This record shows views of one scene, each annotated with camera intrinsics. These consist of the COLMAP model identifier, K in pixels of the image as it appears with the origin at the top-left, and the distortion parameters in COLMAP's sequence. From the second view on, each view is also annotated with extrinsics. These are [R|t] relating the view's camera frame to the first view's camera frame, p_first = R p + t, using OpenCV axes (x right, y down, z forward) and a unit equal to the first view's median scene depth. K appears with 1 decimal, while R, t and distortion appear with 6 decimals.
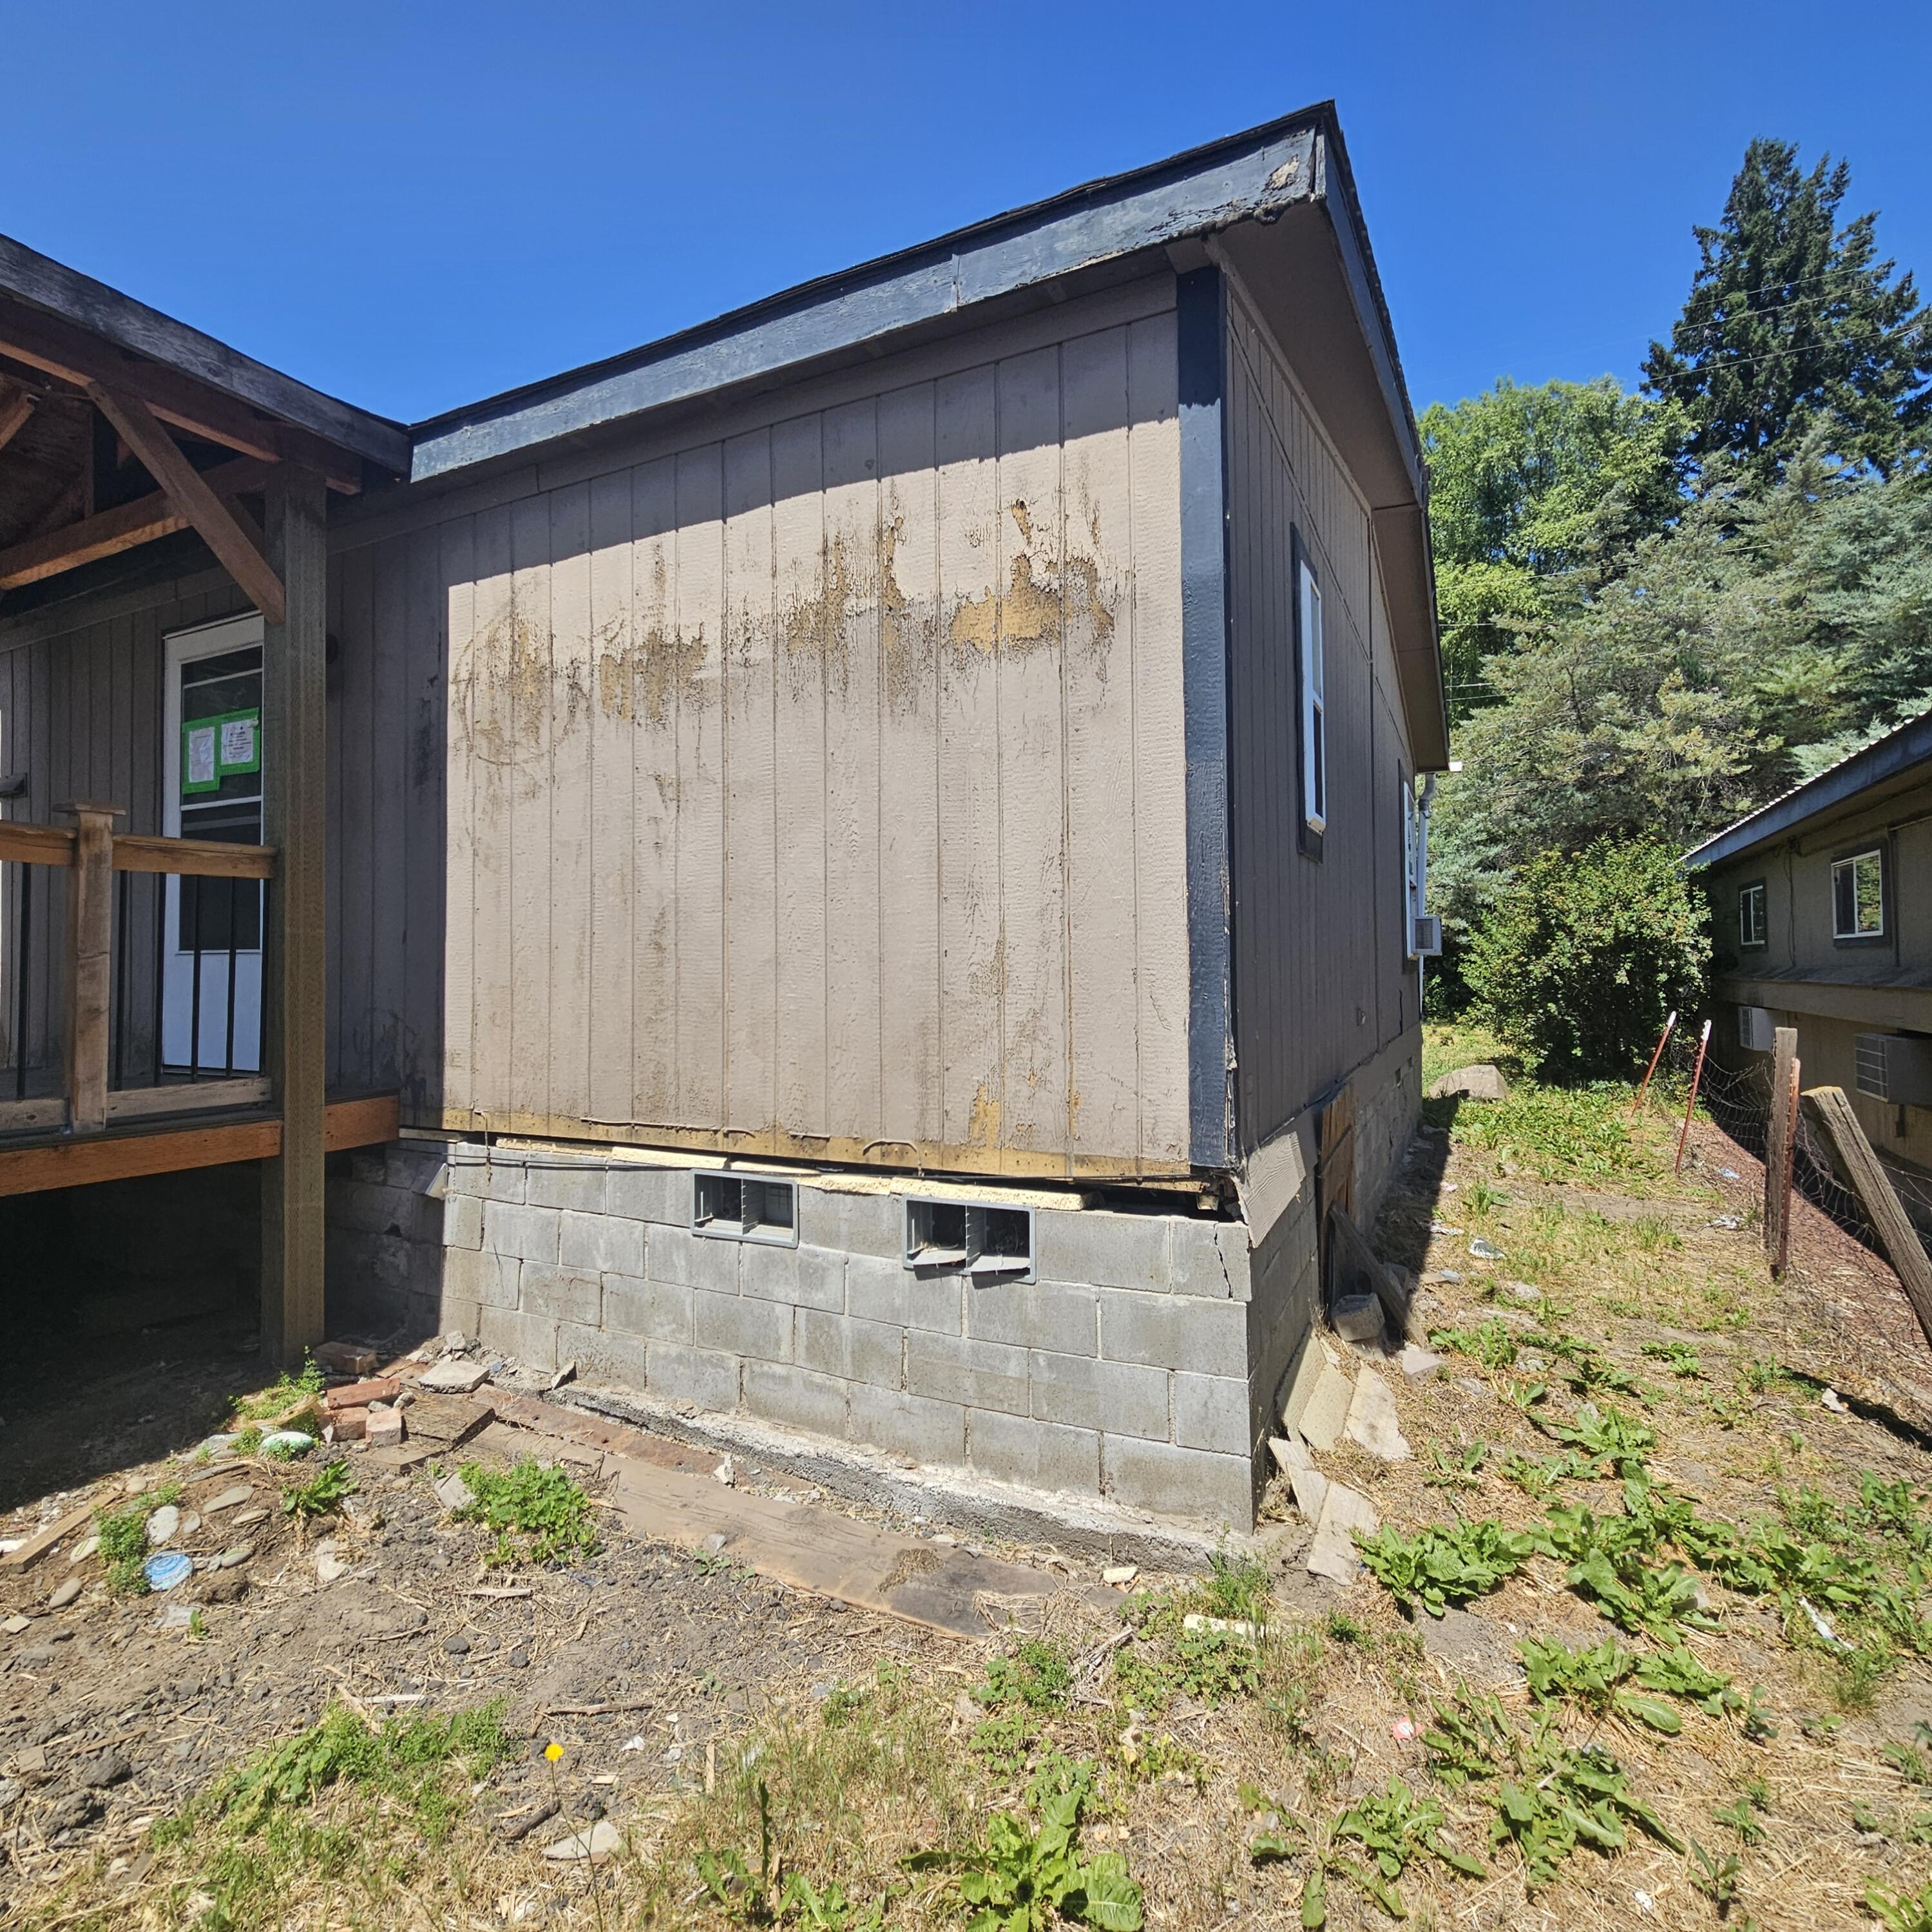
lens RADIAL K [[1058.1, 0, 976.8], [0, 1058.1, 935.3], [0, 0, 1]] dist [0.003313, -0.004027]
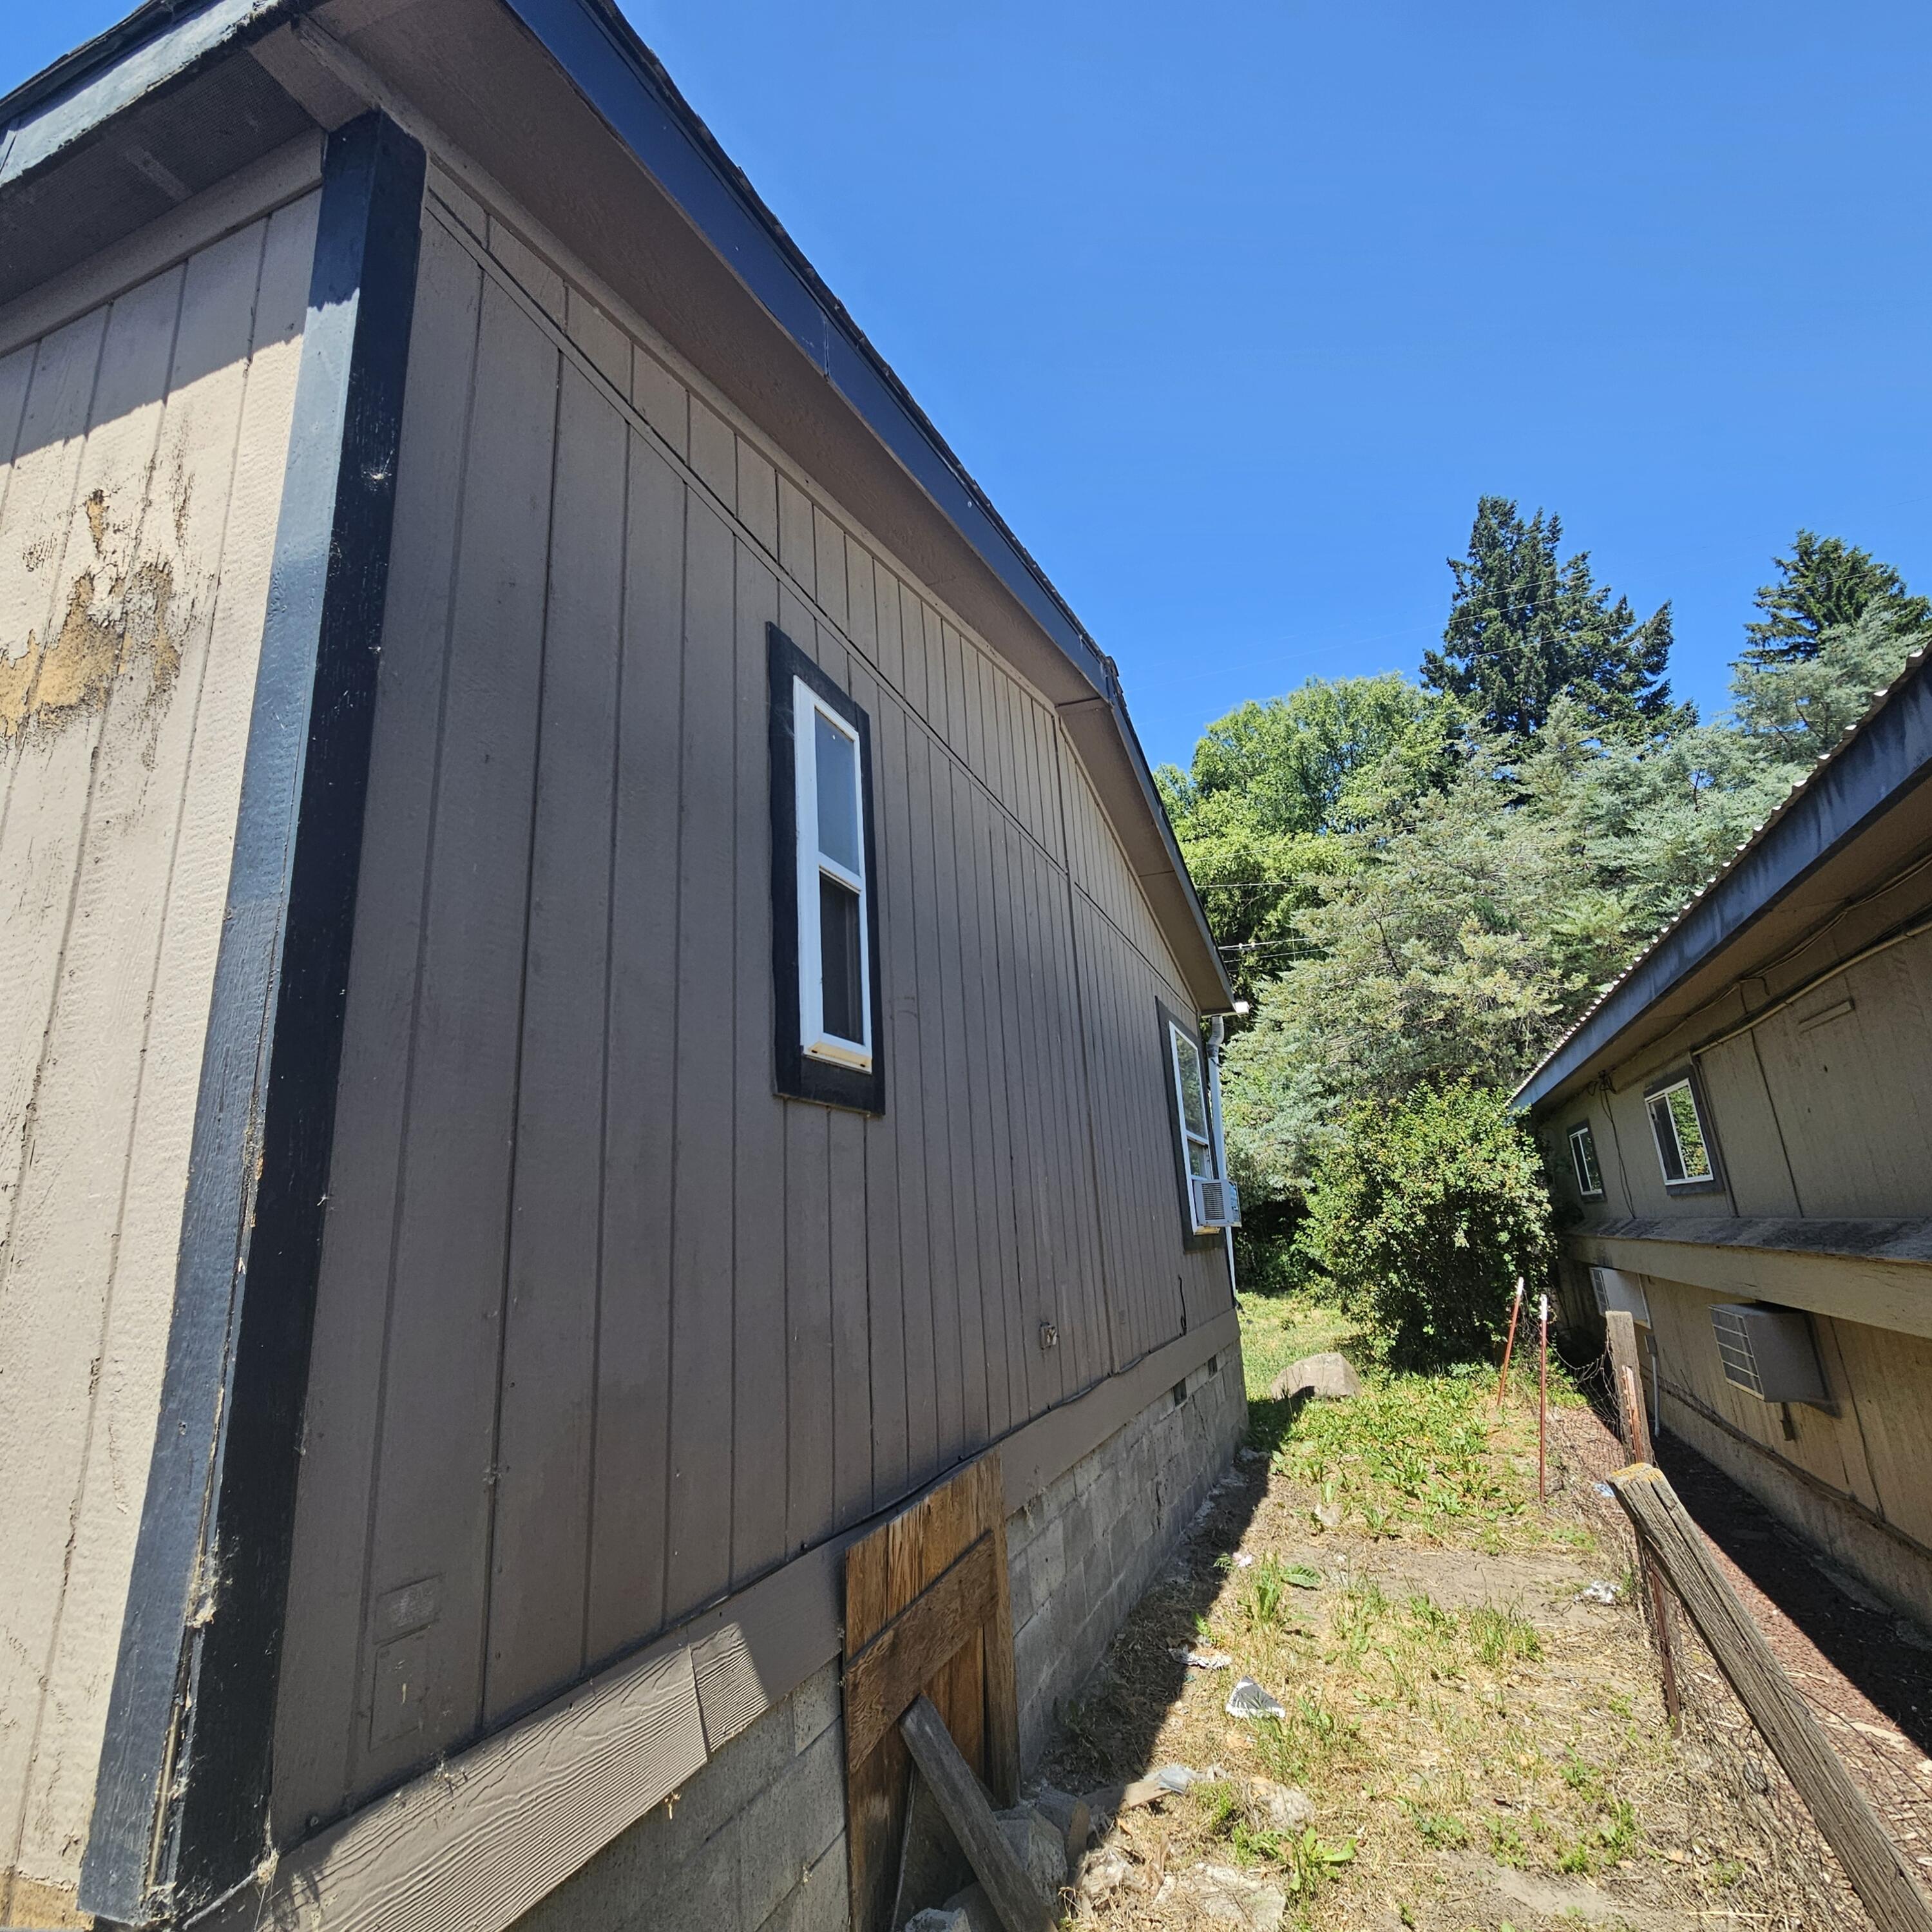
lens RADIAL K [[1068.4, 0, 964.6], [0, 1068.4, 928.7], [0, 0, 1]] dist [-0.002043, 0.004779]
pose [[0.994373, -0.020870, 0.103855, 0.081336], [0.046915, 0.965771, -0.255118, -0.001983], [-0.094976, 0.258555, 0.961316, 0.084322]]
